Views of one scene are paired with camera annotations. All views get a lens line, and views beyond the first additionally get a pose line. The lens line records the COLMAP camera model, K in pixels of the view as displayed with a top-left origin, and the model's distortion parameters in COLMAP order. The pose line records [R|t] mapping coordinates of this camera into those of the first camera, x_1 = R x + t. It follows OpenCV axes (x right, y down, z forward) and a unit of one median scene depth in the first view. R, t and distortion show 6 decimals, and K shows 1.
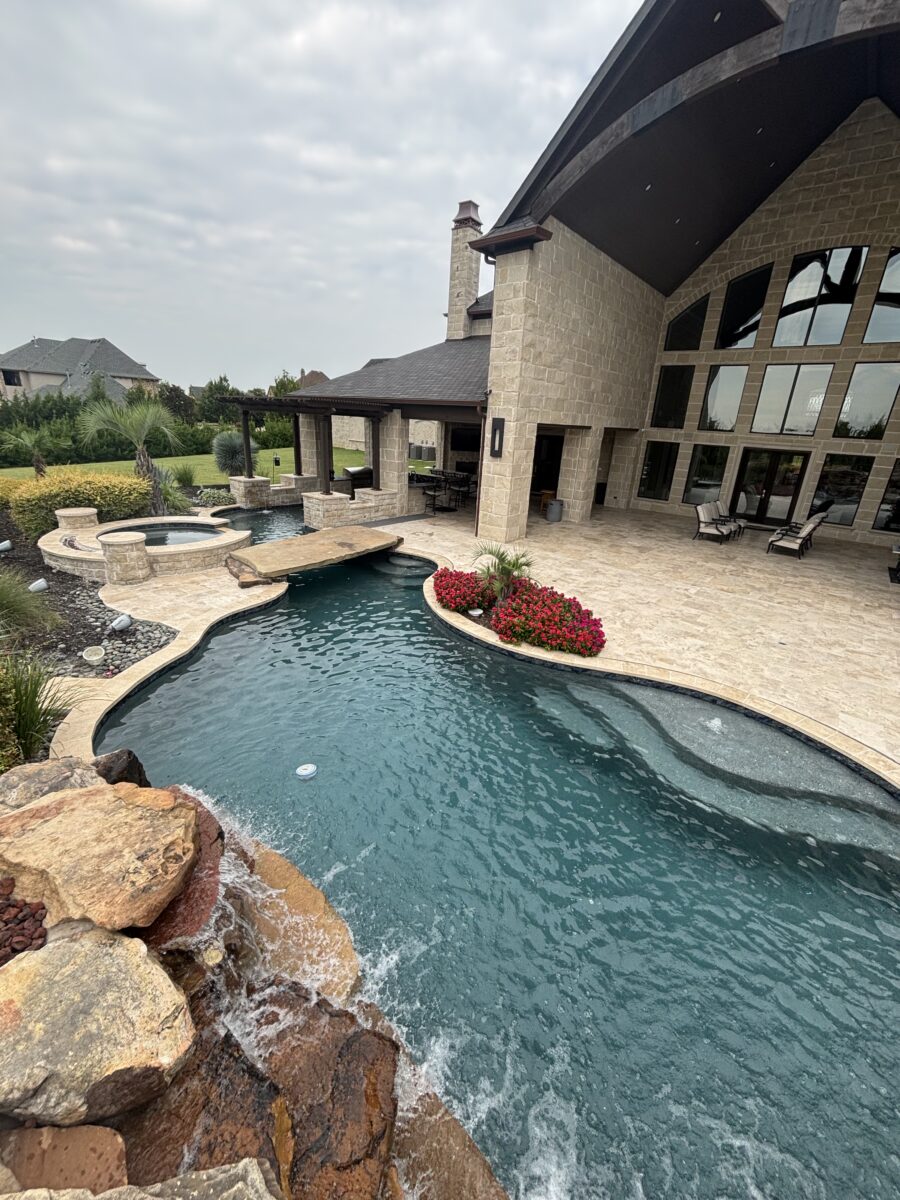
lens RADIAL K [[487.1, 0, 450.0], [0, 487.1, 599.5], [0, 0, 1]] dist [-0.002584, 0.000404]
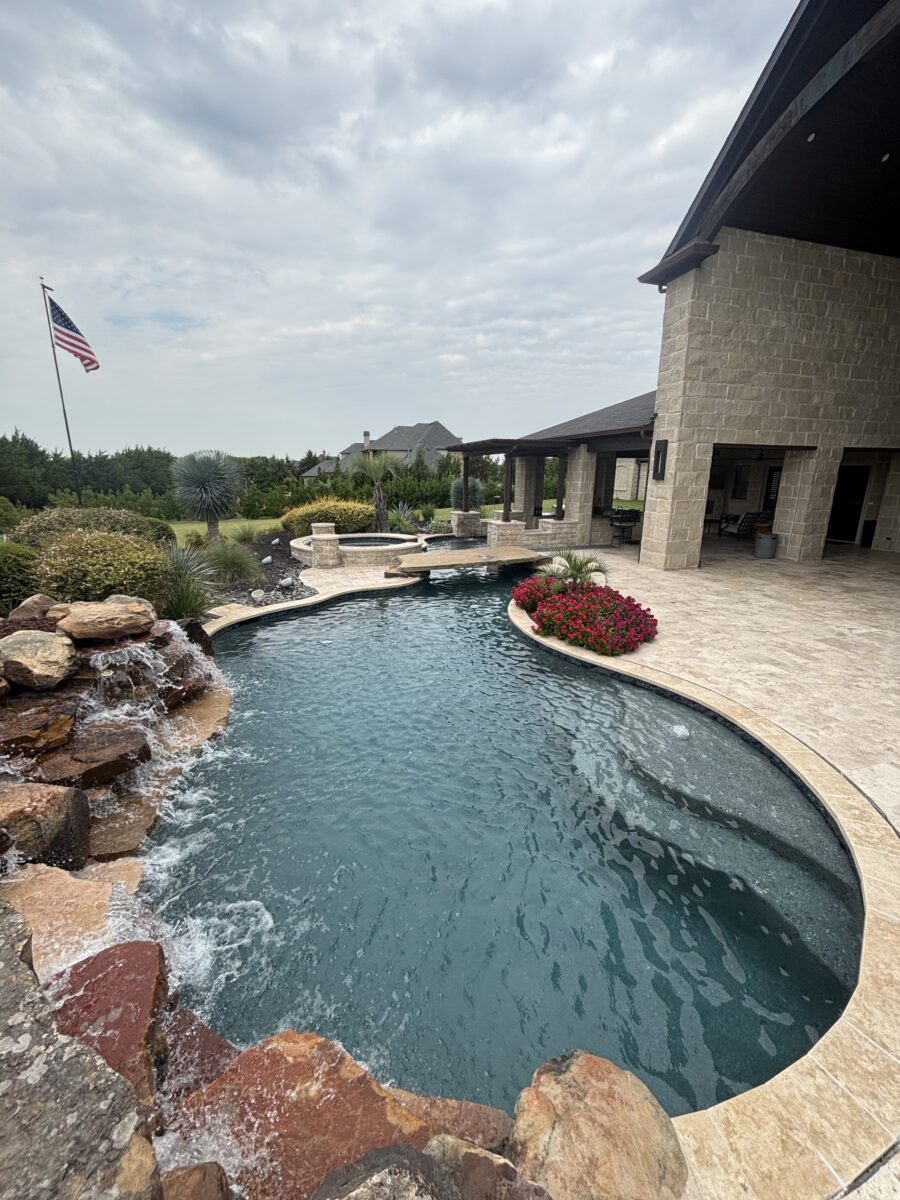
lens RADIAL K [[487.1, 0, 450.5], [0, 487.1, 599.5], [0, 0, 1]] dist [-0.002584, 0.000404]
pose [[0.833075, 0.091012, -0.545621, 0.357393], [-0.152601, 0.985908, -0.068543, 0.080006], [0.531694, 0.140364, 0.835224, 0.017035]]
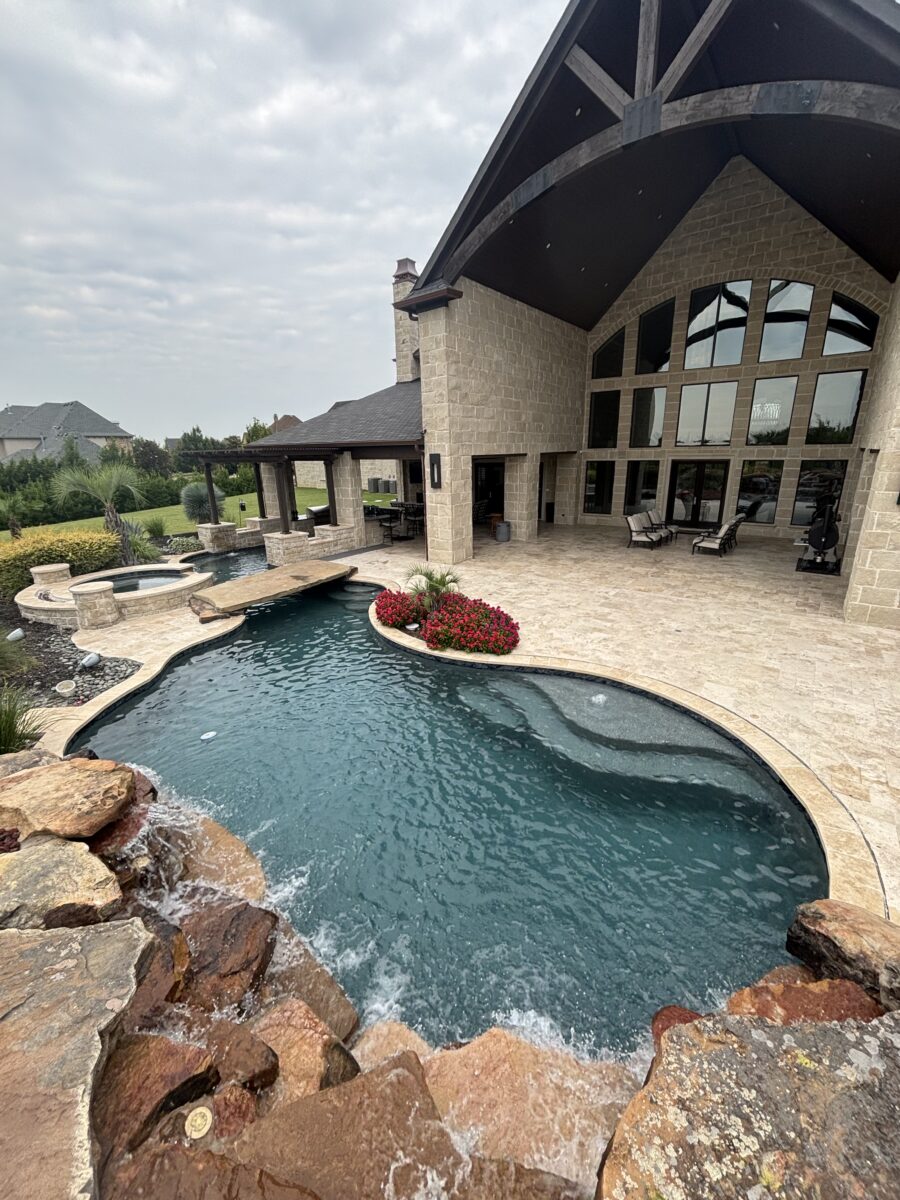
lens RADIAL K [[487.1, 0, 451.0], [0, 487.1, 600.1], [0, 0, 1]] dist [-0.002584, 0.000404]
pose [[0.996211, -0.083545, 0.024165, 0.095999], [0.084745, 0.994945, -0.053869, 0.026474], [-0.019543, 0.055713, 0.998256, -0.103620]]
